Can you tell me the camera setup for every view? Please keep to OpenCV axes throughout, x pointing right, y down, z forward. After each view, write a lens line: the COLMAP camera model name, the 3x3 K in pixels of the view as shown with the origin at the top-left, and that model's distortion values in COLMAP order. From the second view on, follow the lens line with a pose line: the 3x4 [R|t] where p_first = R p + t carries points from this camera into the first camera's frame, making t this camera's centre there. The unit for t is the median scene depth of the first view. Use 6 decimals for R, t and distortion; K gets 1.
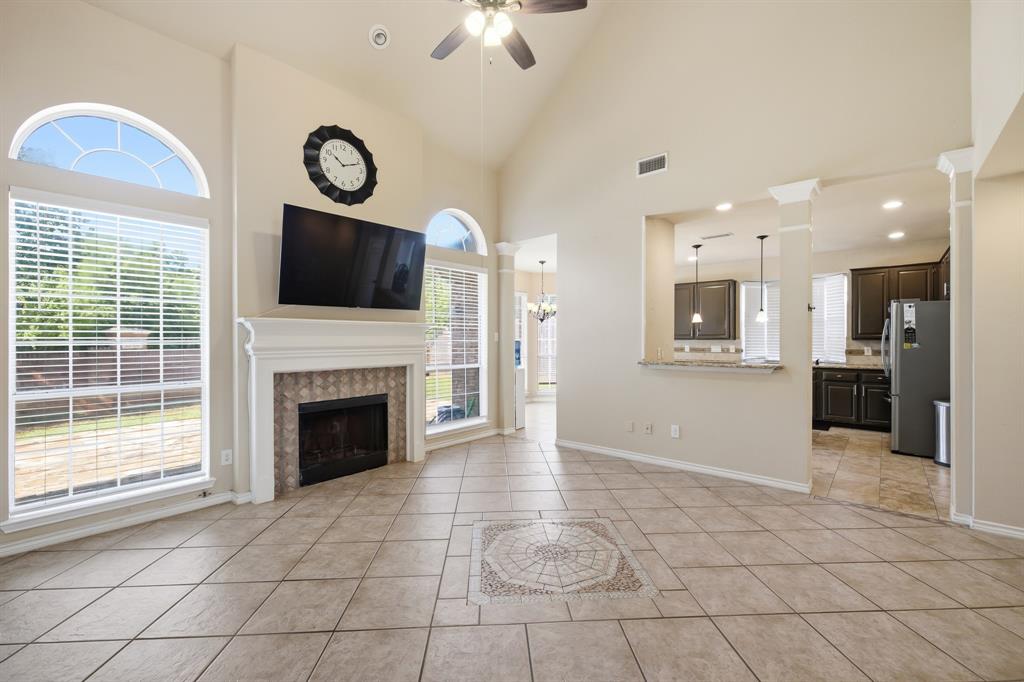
lens RADIAL K [[430.8, 0, 518.9], [0, 430.8, 338.1], [0, 0, 1]] dist [0.000272, -0.000279]
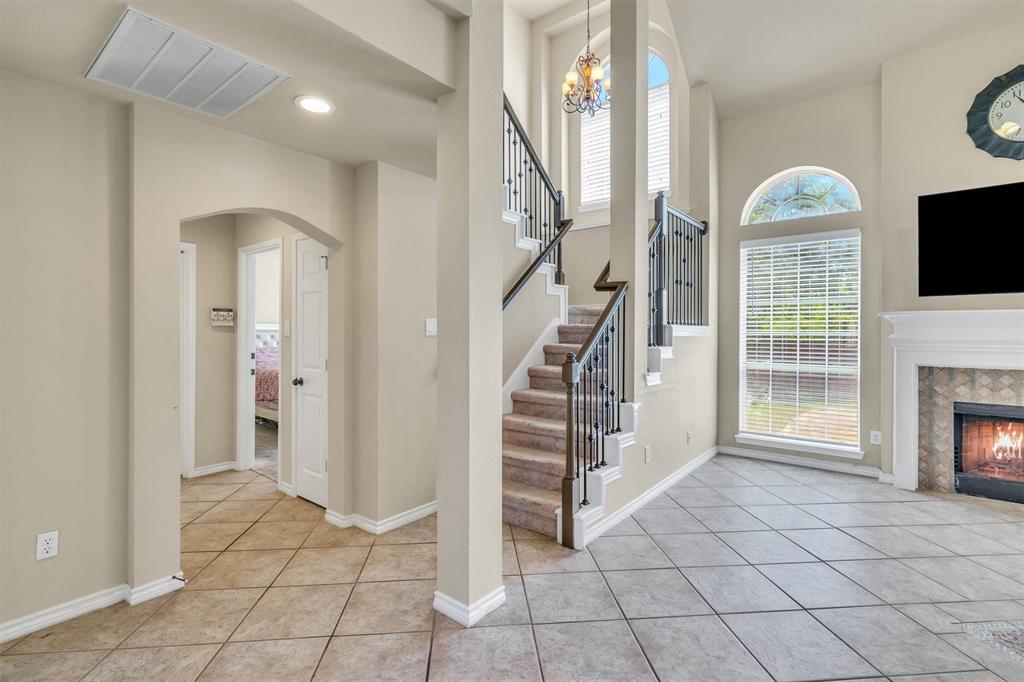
lens RADIAL K [[430.8, 0, 518.9], [0, 430.8, 338.1], [0, 0, 1]] dist [0.000272, -0.000279]
pose [[0.047898, 0.020035, -0.998651, 0.392800], [-0.003167, 0.999797, 0.019906, 0.000215], [0.998847, 0.002210, 0.047951, 0.023004]]
